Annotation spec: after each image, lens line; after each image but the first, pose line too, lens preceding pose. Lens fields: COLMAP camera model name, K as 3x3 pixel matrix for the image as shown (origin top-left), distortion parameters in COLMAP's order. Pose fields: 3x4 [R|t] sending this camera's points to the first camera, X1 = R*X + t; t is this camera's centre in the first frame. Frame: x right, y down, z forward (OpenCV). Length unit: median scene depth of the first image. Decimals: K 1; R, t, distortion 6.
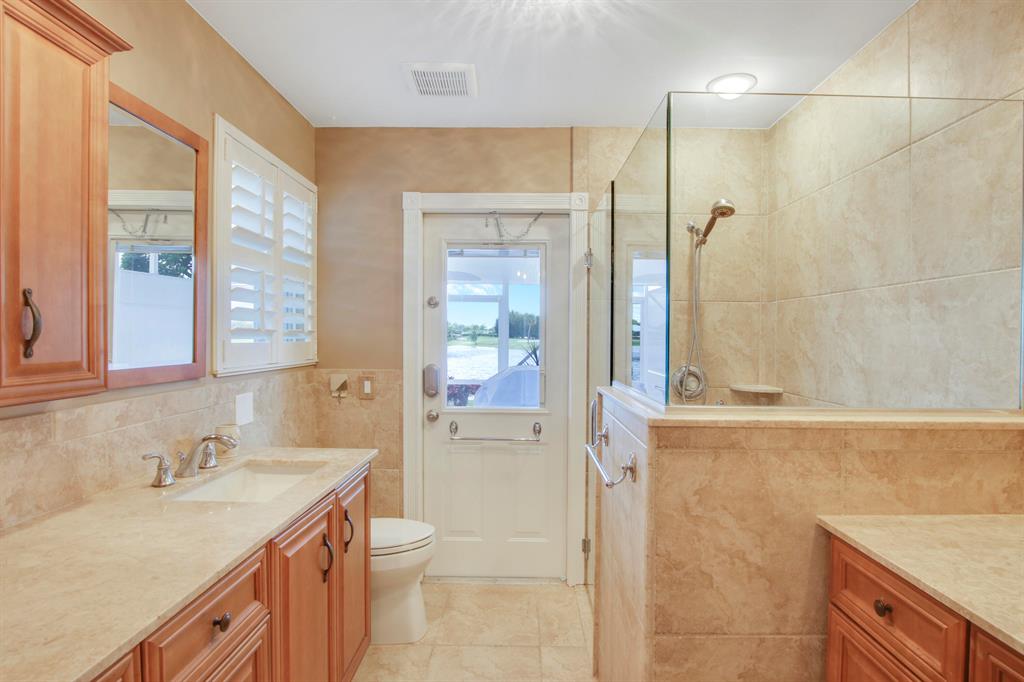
lens RADIAL K [[525.4, 0, 522.3], [0, 525.4, 324.6], [0, 0, 1]] dist [-0.030127, 0.002104]
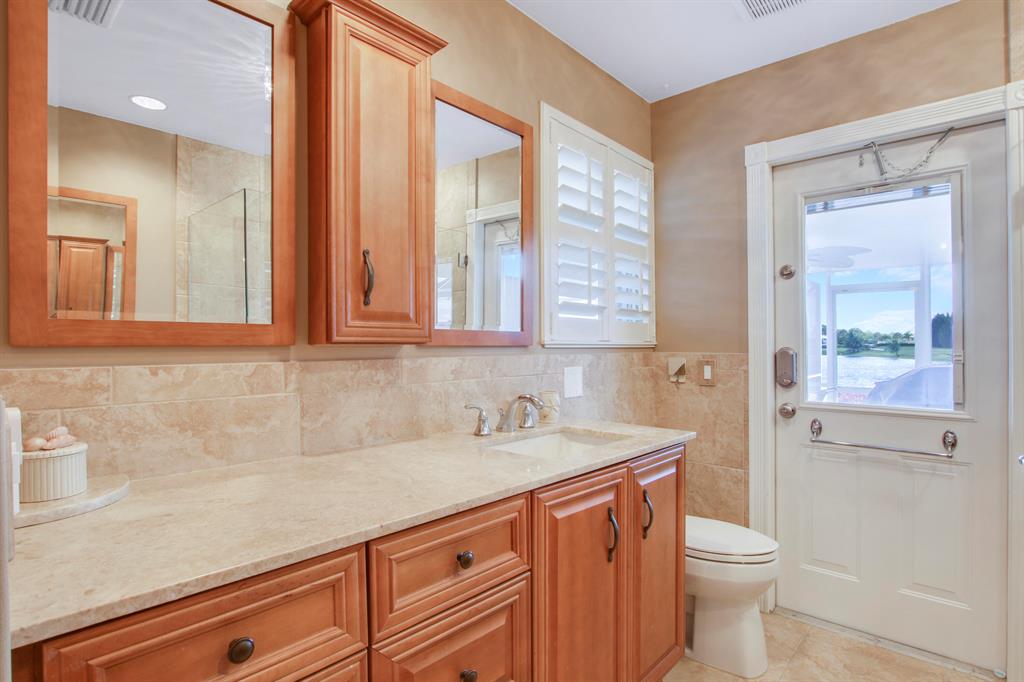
lens RADIAL K [[519.8, 0, 522.7], [0, 519.8, 337.5], [0, 0, 1]] dist [-0.029738, 0.001827]
pose [[0.742990, -0.016421, -0.669101, 0.076363], [0.011141, 0.999864, -0.012167, 0.083513], [0.669210, 0.001585, 0.743072, 0.167582]]
